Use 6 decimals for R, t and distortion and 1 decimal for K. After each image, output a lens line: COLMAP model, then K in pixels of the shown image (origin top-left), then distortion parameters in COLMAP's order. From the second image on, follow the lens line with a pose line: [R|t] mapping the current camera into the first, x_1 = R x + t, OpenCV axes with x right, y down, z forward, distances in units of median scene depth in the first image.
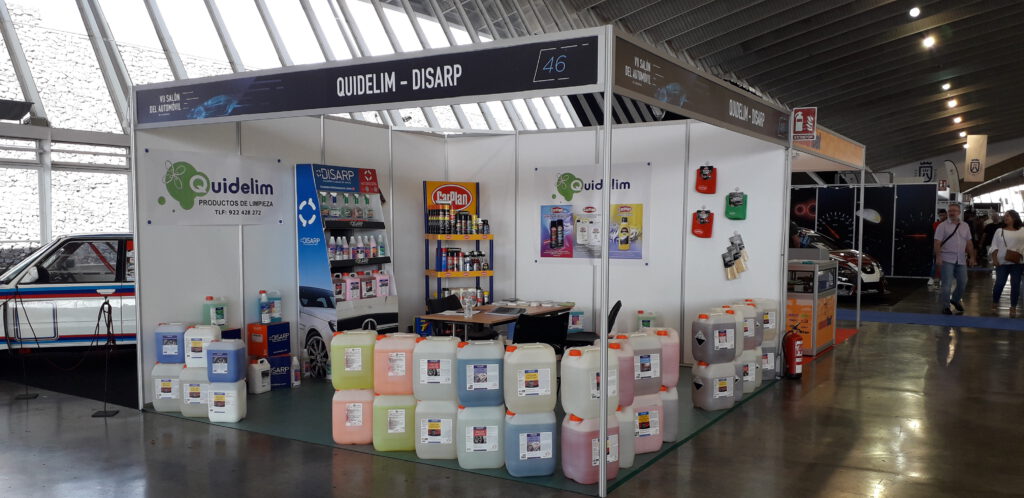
lens RADIAL K [[805.1, 0, 530.7], [0, 805.1, 290.2], [0, 0, 1]] dist [0.212102, -0.487172]
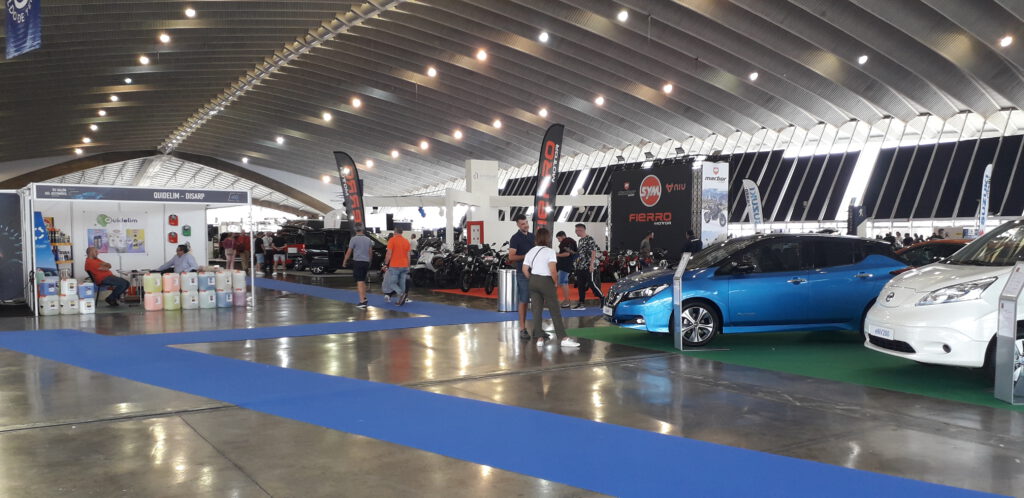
lens RADIAL K [[790.6, 0, 516.6], [0, 790.6, 274.8], [0, 0, 1]] dist [0.201789, -0.360100]
pose [[0.429950, -0.045134, 0.901724, -1.687193], [0.076350, 0.996990, 0.013498, 0.084229], [-0.899618, 0.063043, 0.432102, -1.086832]]
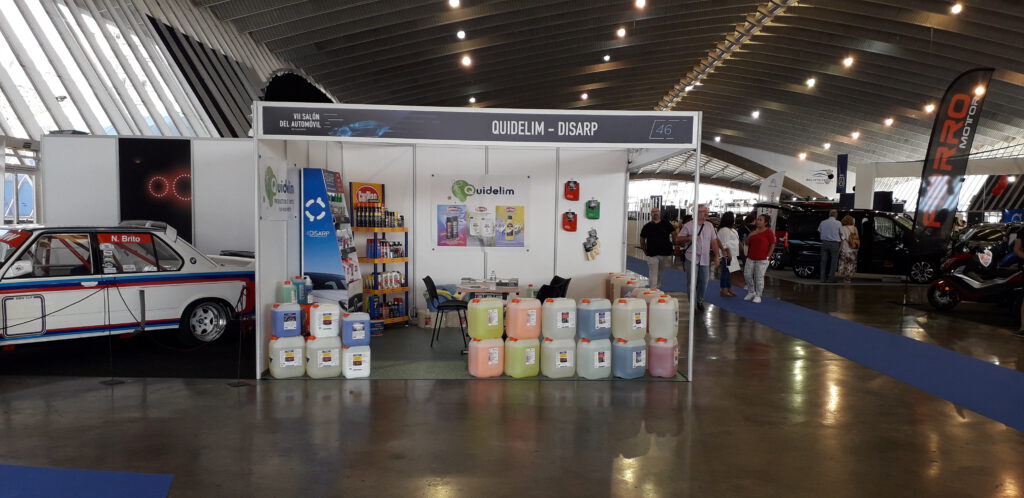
lens RADIAL K [[805.1, 0, 530.7], [0, 805.1, 290.2], [0, 0, 1]] dist [0.212102, -0.487172]
pose [[0.836165, -0.039538, 0.547052, -0.661544], [0.033362, 0.999218, 0.021226, 0.006671], [-0.547463, 0.000502, 0.836830, -0.154490]]
